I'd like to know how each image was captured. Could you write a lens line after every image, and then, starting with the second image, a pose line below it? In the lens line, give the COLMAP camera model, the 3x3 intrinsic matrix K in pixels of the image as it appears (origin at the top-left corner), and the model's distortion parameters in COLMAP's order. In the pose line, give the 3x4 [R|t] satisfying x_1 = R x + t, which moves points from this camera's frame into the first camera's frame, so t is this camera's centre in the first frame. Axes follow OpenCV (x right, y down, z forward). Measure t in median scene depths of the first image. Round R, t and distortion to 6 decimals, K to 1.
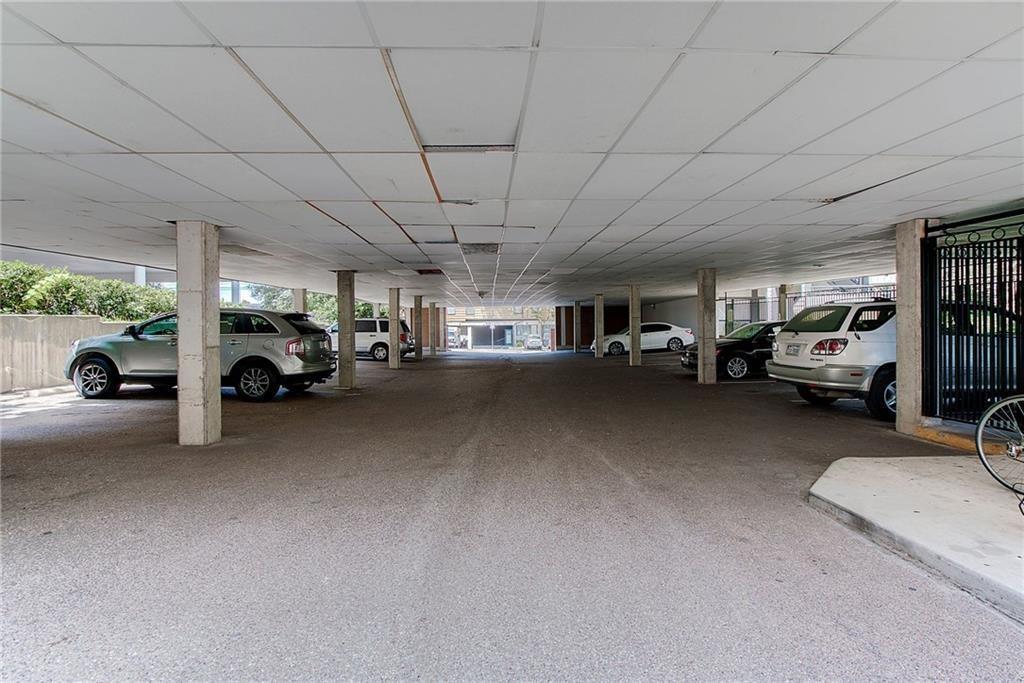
lens RADIAL K [[481.6, 0, 516.5], [0, 481.6, 320.3], [0, 0, 1]] dist [-0.006439, -0.000131]
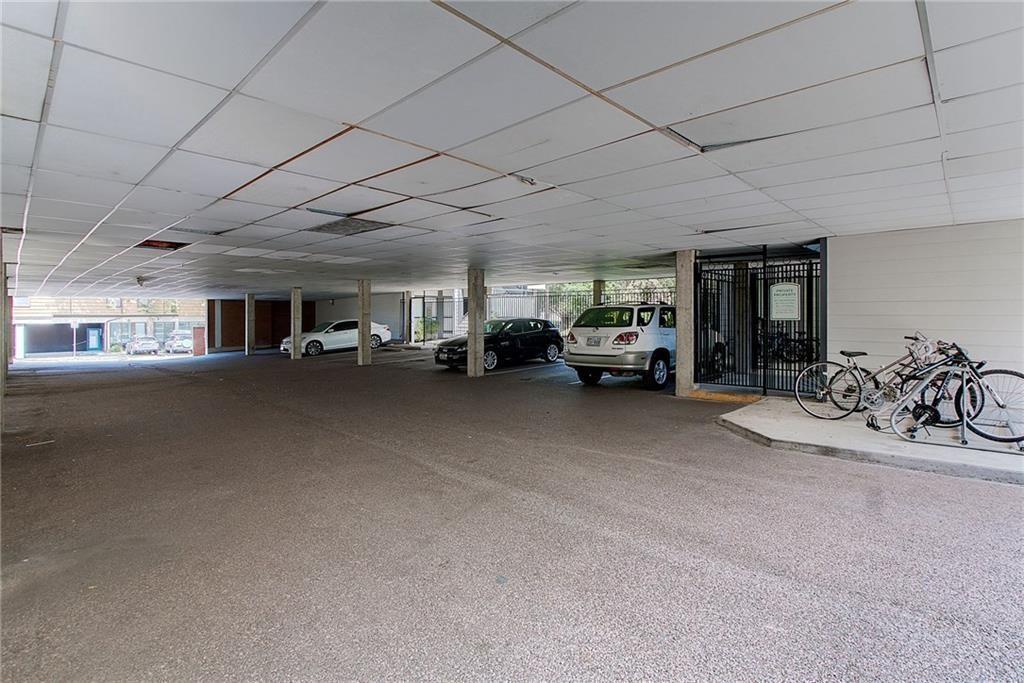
lens RADIAL K [[481.6, 0, 516.5], [0, 481.6, 320.3], [0, 0, 1]] dist [-0.006439, -0.000131]
pose [[0.712354, -0.000584, 0.701820, -0.402533], [-0.004179, 0.999978, 0.005074, 0.000296], [-0.701808, -0.006547, 0.712336, 0.223608]]
